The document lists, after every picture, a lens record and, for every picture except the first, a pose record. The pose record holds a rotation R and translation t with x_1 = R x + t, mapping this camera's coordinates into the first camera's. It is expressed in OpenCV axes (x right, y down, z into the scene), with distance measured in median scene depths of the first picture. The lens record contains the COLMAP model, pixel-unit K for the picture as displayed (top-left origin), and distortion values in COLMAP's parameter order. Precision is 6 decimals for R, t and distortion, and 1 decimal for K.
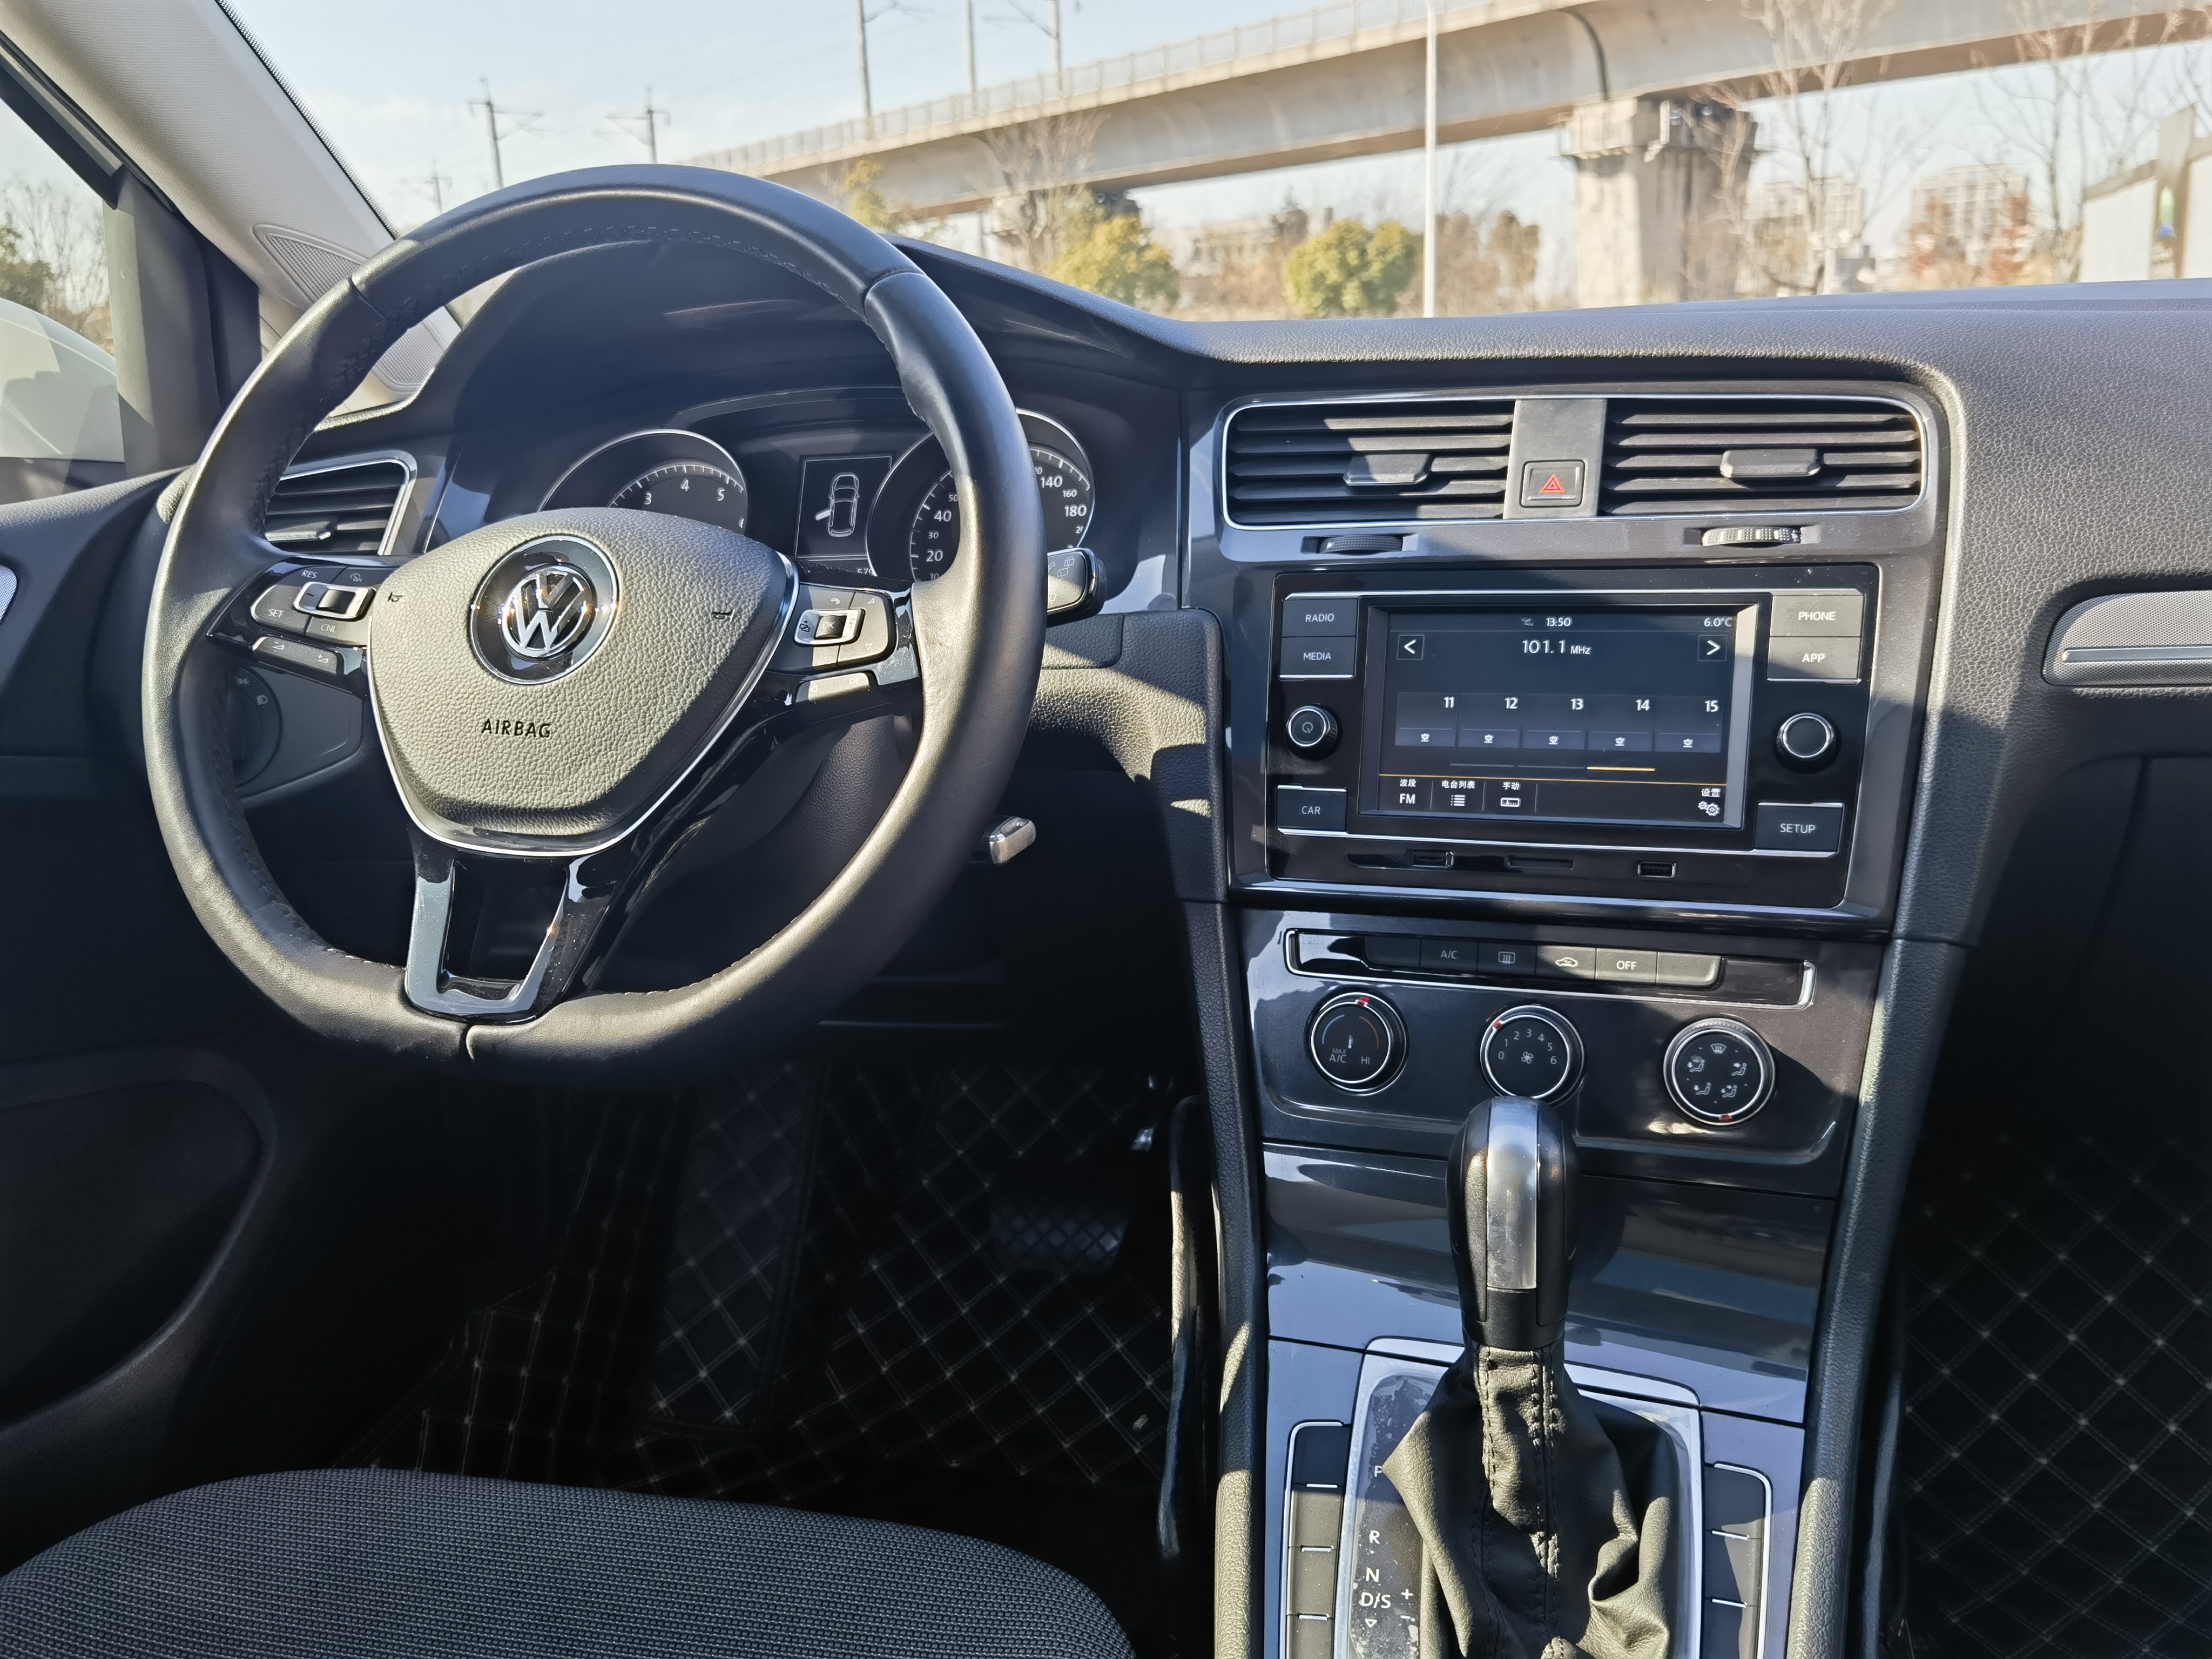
lens RADIAL K [[1793.2, 0, 1097.4], [0, 1793.2, 830.7], [0, 0, 1]] dist [0.007526, 0.004205]
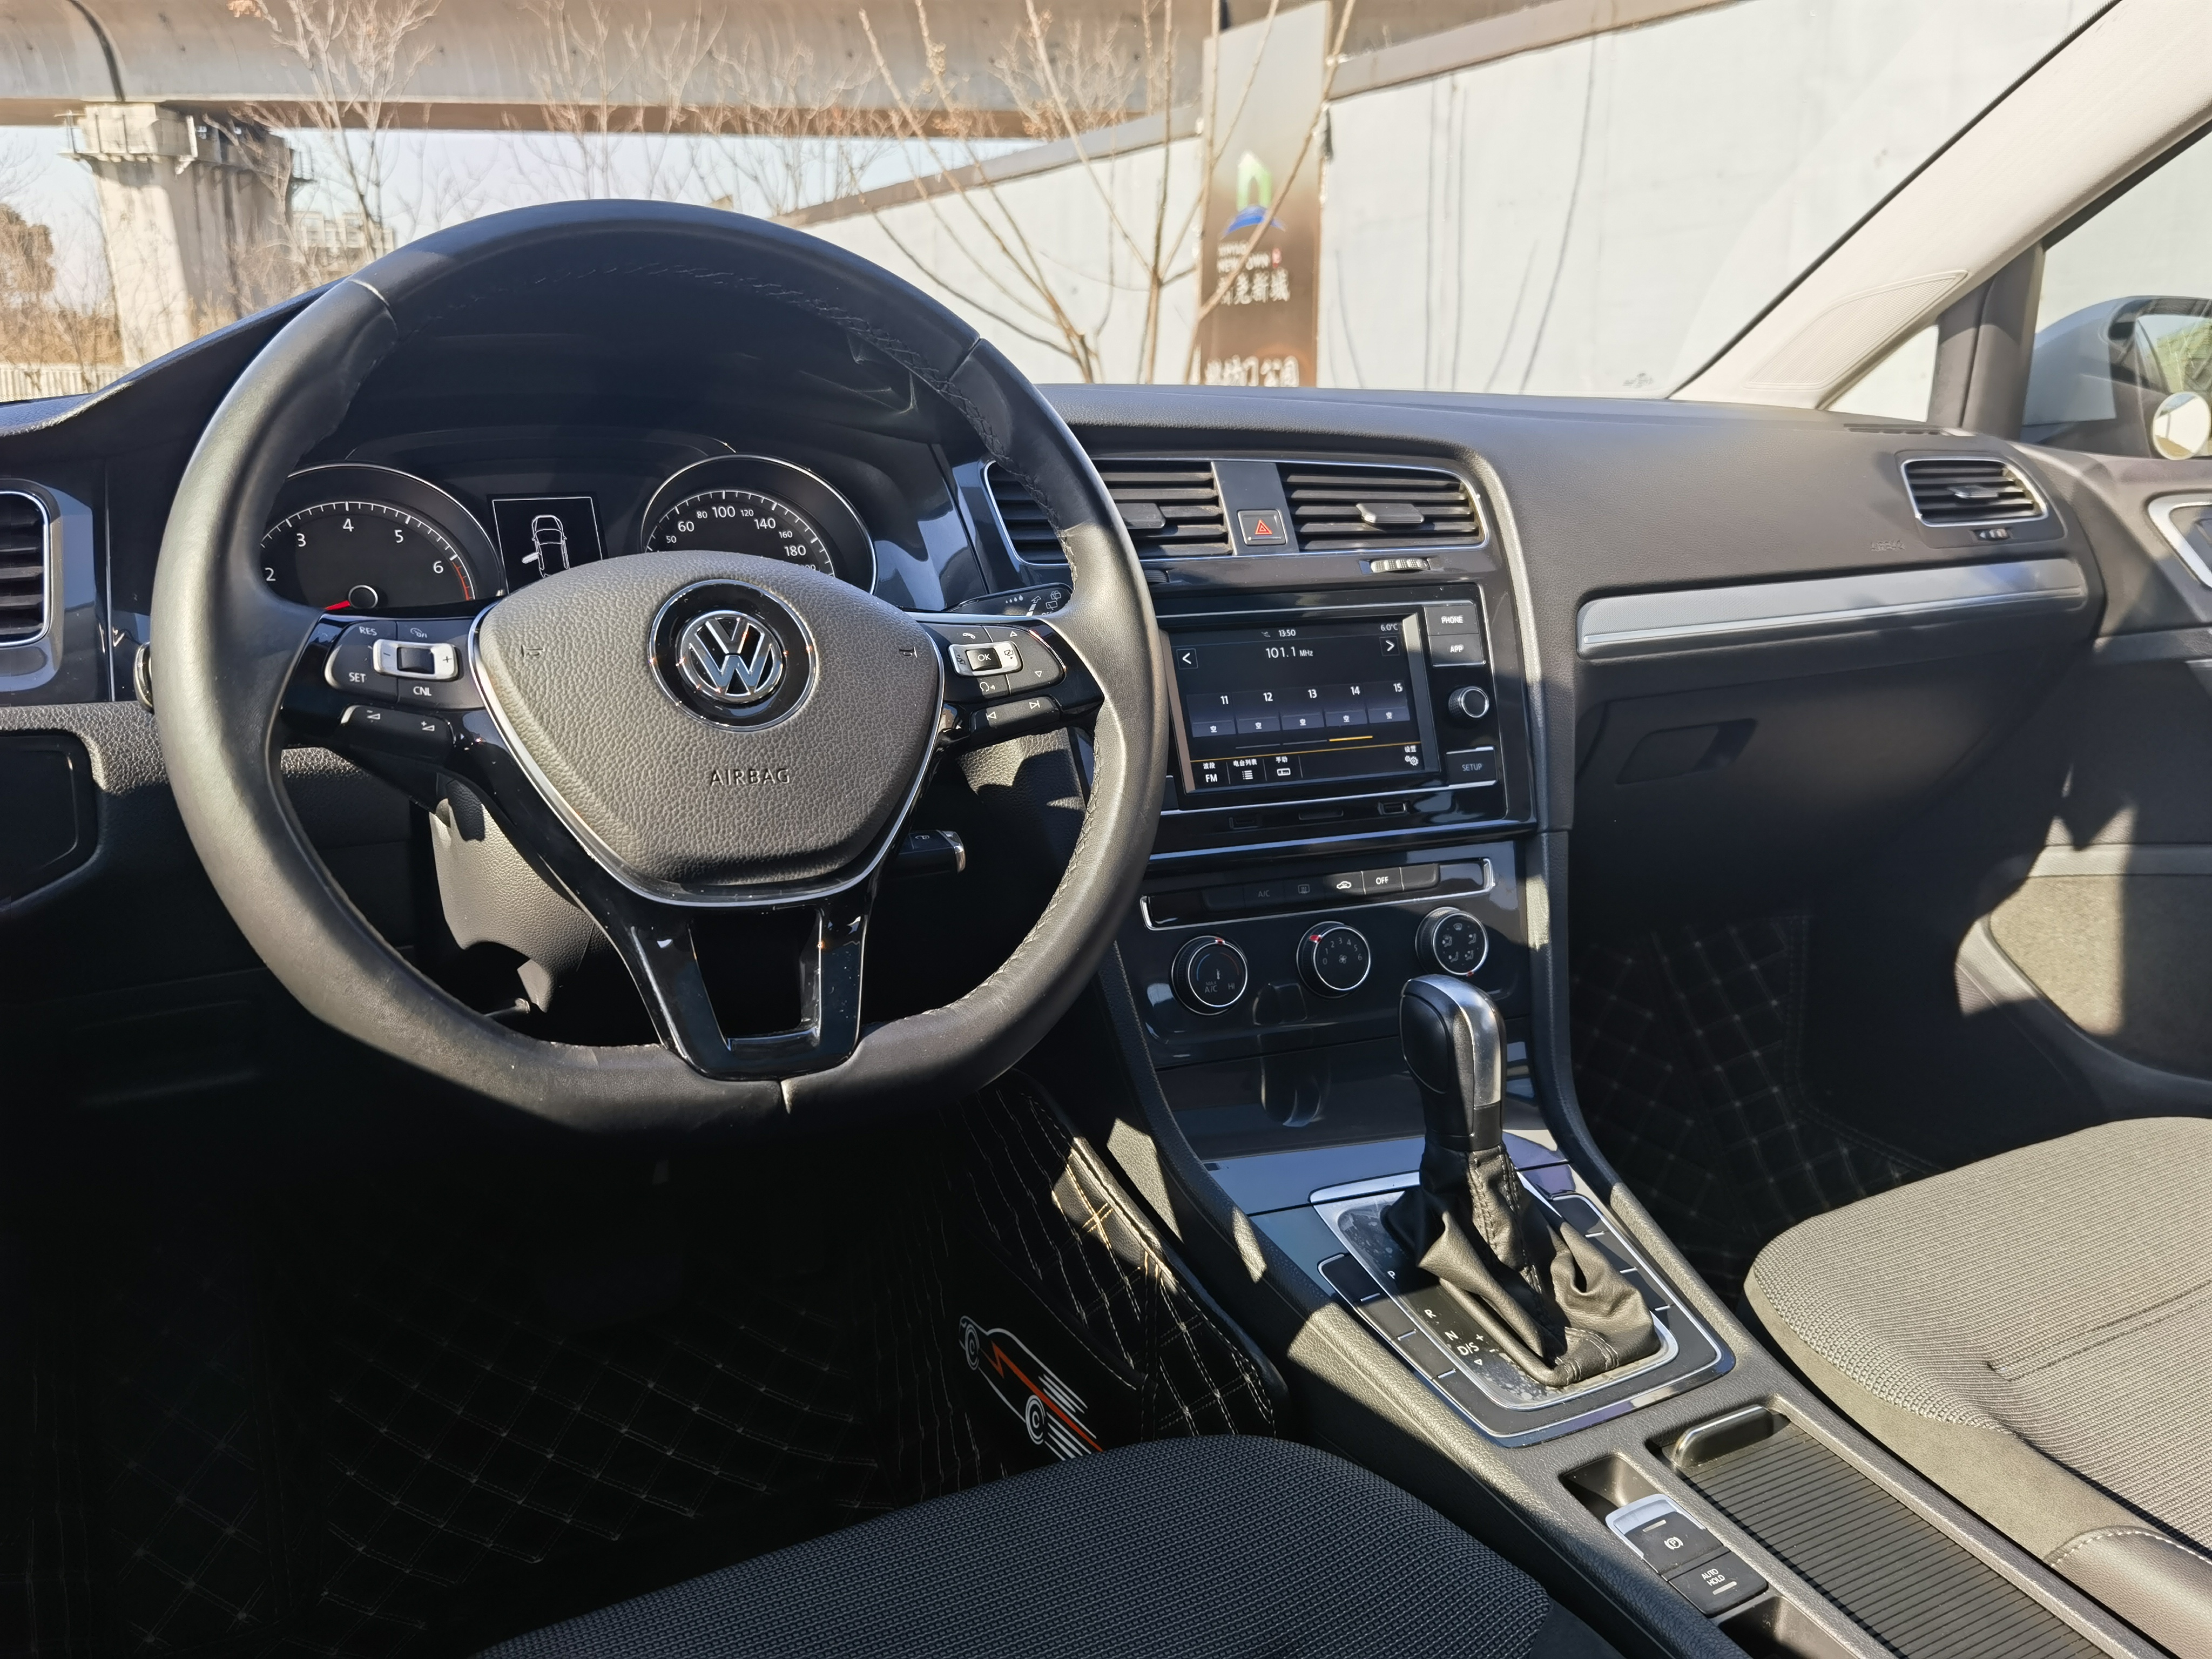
lens RADIAL K [[1793.2, 0, 1097.4], [0, 1793.2, 830.7], [0, 0, 1]] dist [0.007526, 0.004205]
pose [[0.731617, -0.112707, 0.672334, -0.774274], [0.124669, 0.991727, 0.030586, -0.030845], [-0.670219, 0.061442, 0.739616, 0.135646]]
